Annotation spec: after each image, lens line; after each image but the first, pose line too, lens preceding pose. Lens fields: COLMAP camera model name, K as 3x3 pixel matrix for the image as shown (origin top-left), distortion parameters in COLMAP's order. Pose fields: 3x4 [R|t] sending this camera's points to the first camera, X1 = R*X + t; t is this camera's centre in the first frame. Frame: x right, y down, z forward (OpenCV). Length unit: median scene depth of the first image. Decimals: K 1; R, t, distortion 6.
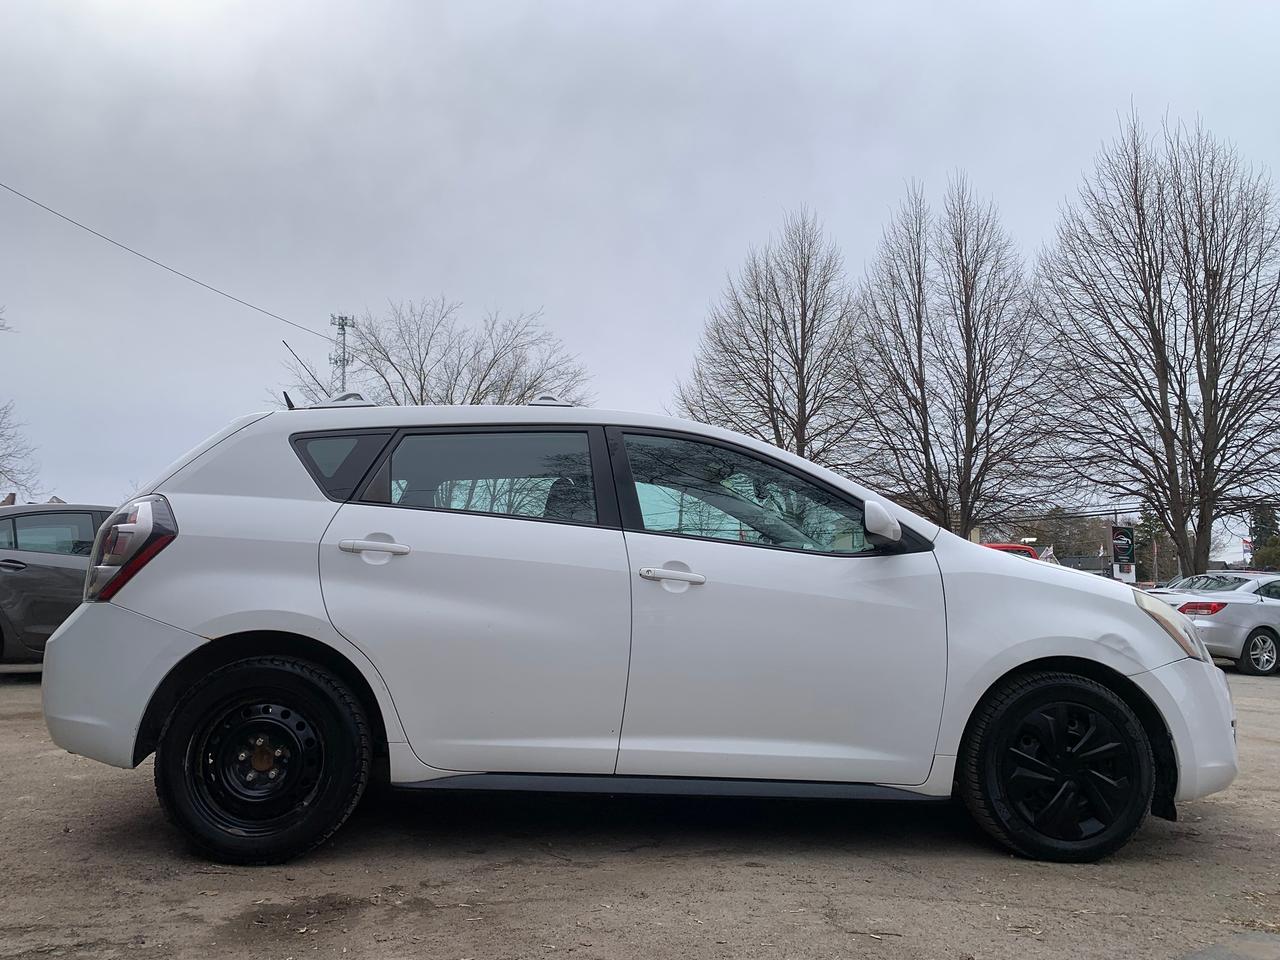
lens RADIAL K [[973.6, 0, 645.7], [0, 973.6, 448.4], [0, 0, 1]] dist [0.023832, -0.016996]
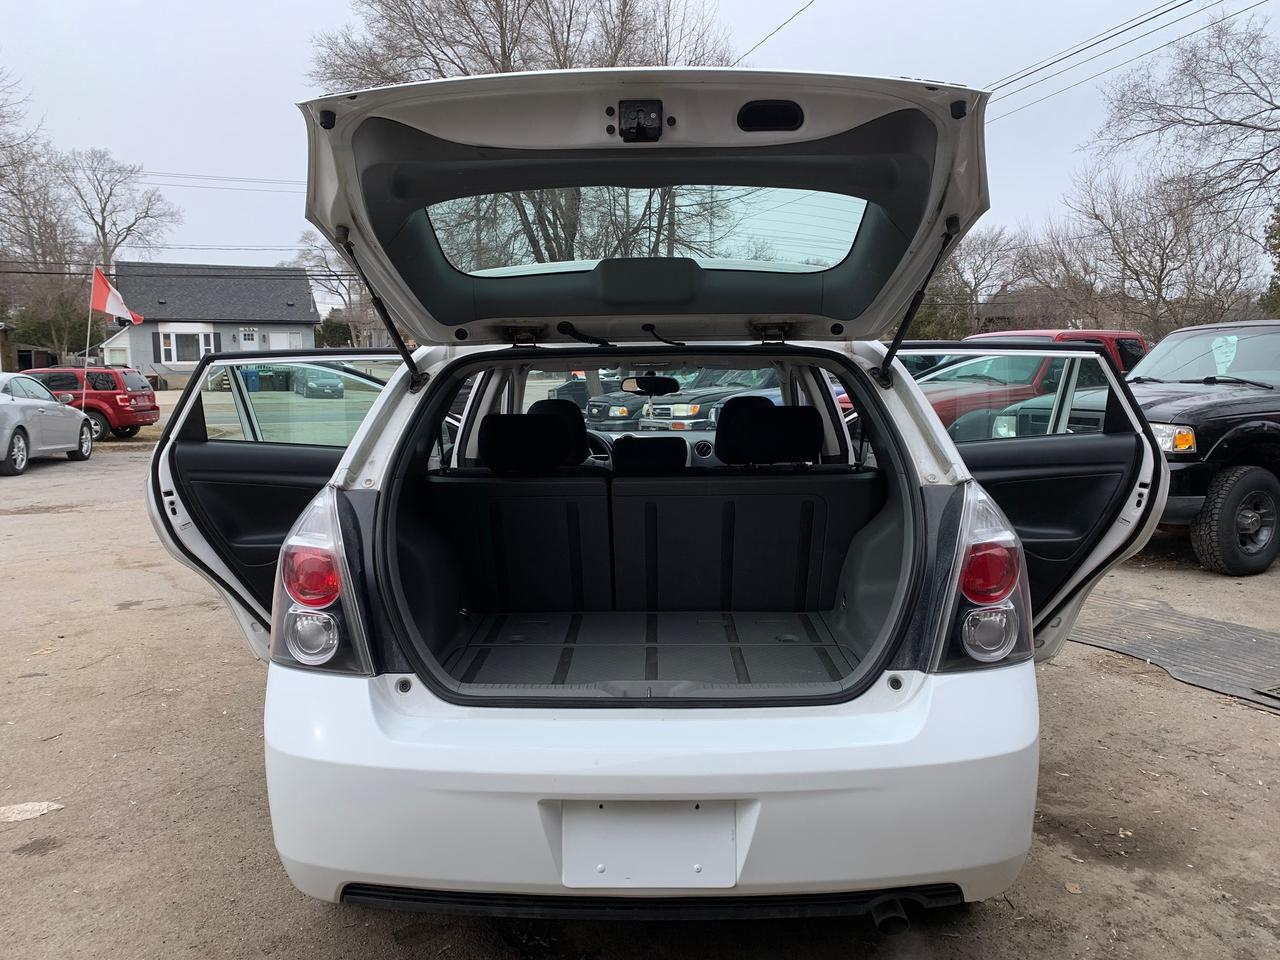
lens RADIAL K [[973.6, 0, 648.4], [0, 973.6, 451.0], [0, 0, 1]] dist [0.023832, -0.016996]
pose [[0.113442, -0.108282, 0.987626, -1.187417], [-0.139062, 0.982528, 0.123696, -0.021182], [-0.983765, -0.151374, 0.096402, 1.179662]]
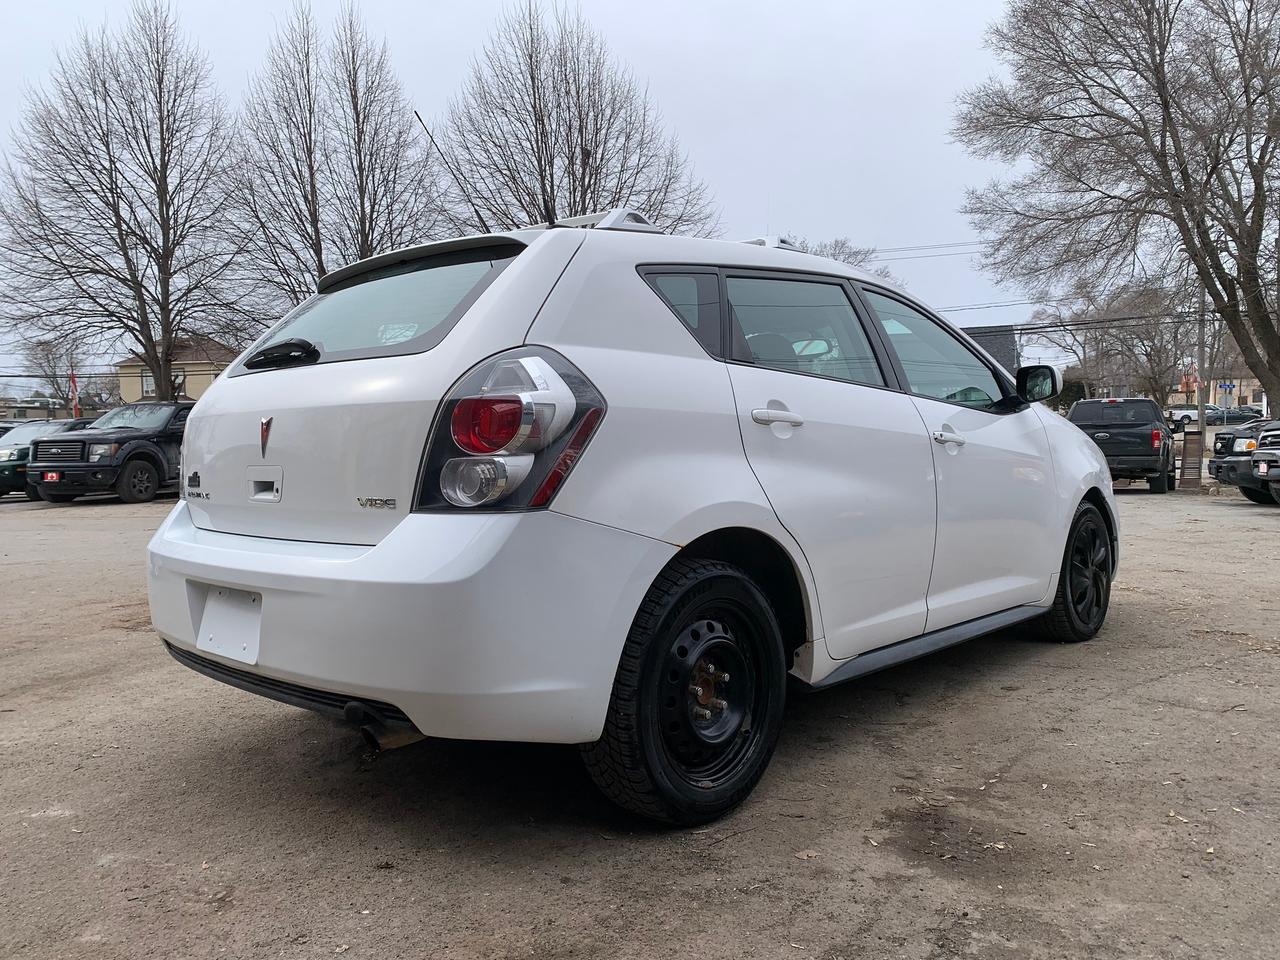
lens RADIAL K [[973.6, 0, 649.6], [0, 973.6, 446.4], [0, 0, 1]] dist [0.023832, -0.016996]
pose [[0.744852, -0.043424, 0.665815, -0.903581], [-0.060564, 0.989361, 0.132279, 0.023872], [-0.664475, -0.138853, 0.734297, 0.468155]]
